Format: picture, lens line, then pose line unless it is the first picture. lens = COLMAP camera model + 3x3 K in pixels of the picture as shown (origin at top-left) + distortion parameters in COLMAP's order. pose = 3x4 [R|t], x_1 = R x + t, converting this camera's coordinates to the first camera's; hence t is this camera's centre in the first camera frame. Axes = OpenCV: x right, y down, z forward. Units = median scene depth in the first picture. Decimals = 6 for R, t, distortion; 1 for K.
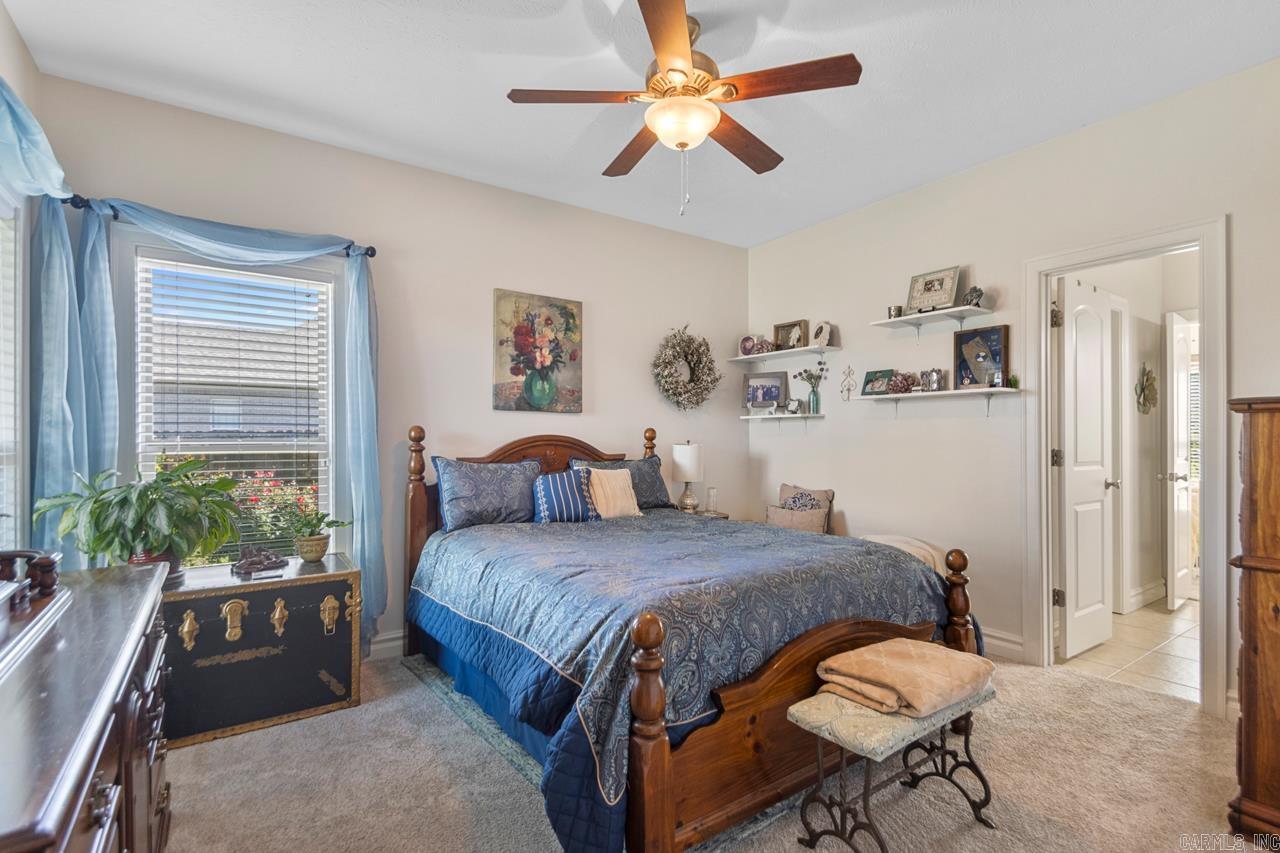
lens RADIAL K [[597.9, 0, 640.0], [0, 597.9, 432.4], [0, 0, 1]] dist [0.002677, -0.002435]
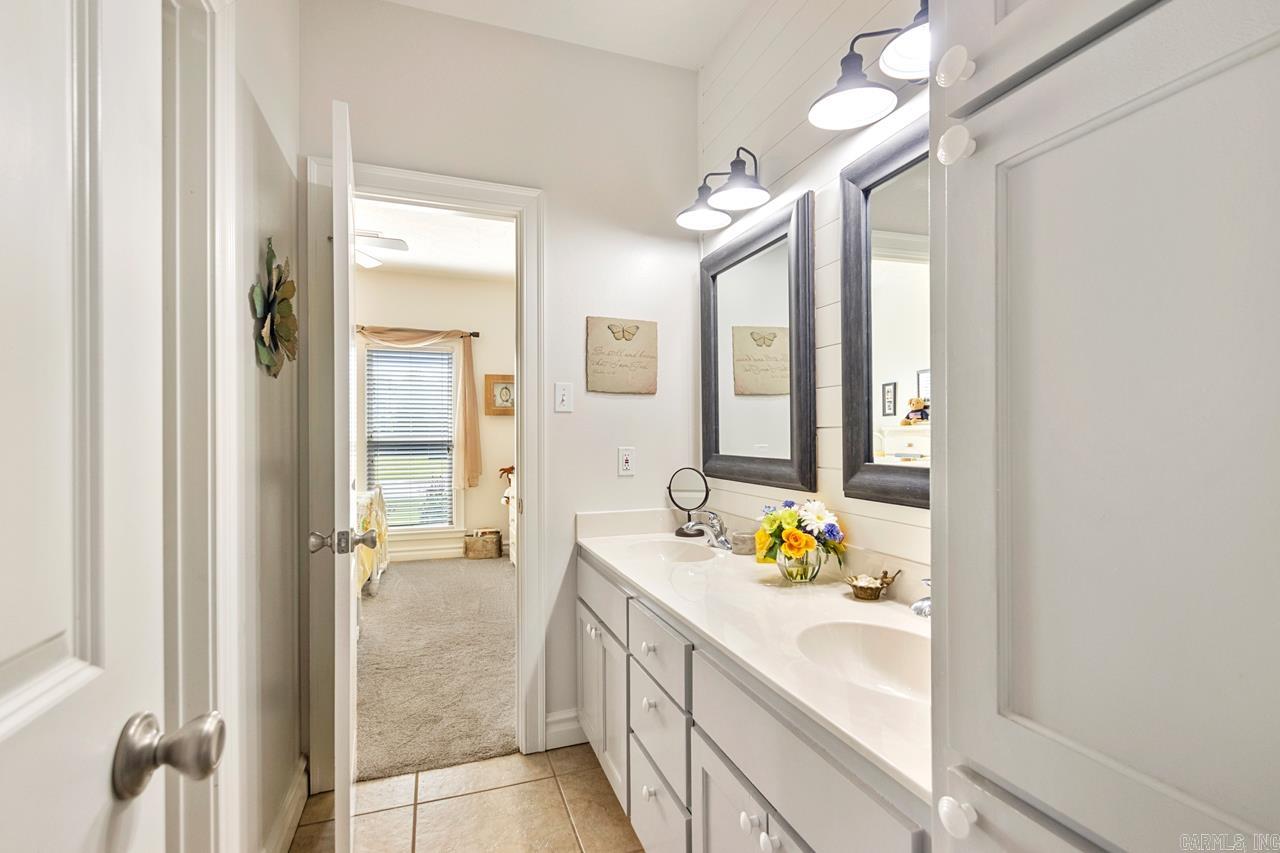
lens RADIAL K [[597.9, 0, 644.9], [0, 597.9, 426.2], [0, 0, 1]] dist [0.002677, -0.002435]
pose [[0.256620, 0.003813, 0.966505, 0.576881], [0.002404, 0.999987, -0.004584, 0.004642], [-0.966510, 0.003500, 0.256607, 0.722397]]
